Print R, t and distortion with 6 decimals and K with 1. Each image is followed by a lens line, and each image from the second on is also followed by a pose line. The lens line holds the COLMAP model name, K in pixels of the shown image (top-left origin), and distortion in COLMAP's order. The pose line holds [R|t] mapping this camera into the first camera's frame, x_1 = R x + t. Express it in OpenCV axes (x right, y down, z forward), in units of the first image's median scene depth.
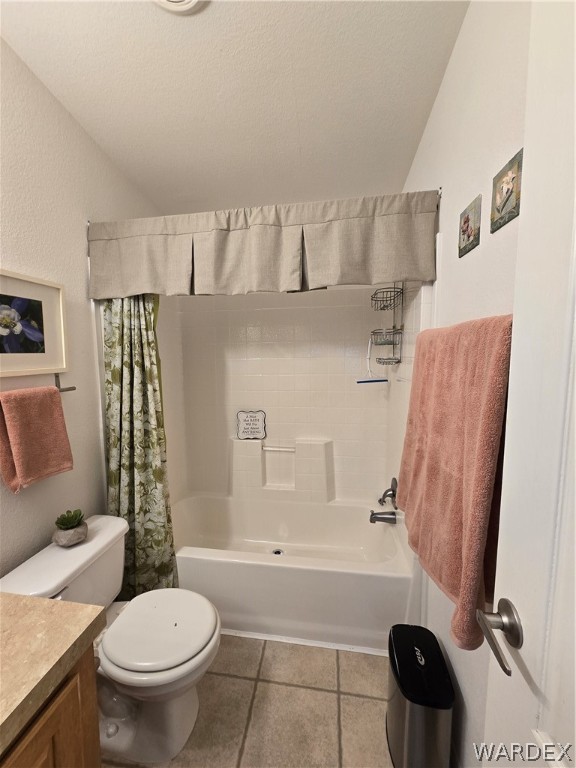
lens RADIAL K [[316.3, 0, 284.5], [0, 316.3, 387.0], [0, 0, 1]] dist [-0.004942, 0.002362]
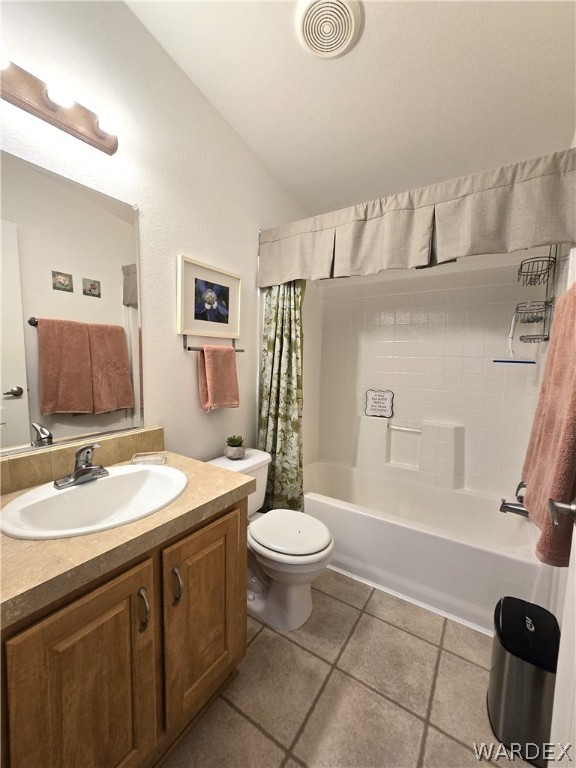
lens RADIAL K [[316.3, 0, 286.2], [0, 316.3, 382.1], [0, 0, 1]] dist [-0.004942, 0.002362]
pose [[0.909302, 0.063132, -0.411321, 0.069348], [-0.071339, 0.997441, -0.004614, 0.119308], [0.409977, 0.033539, 0.911479, -0.153608]]
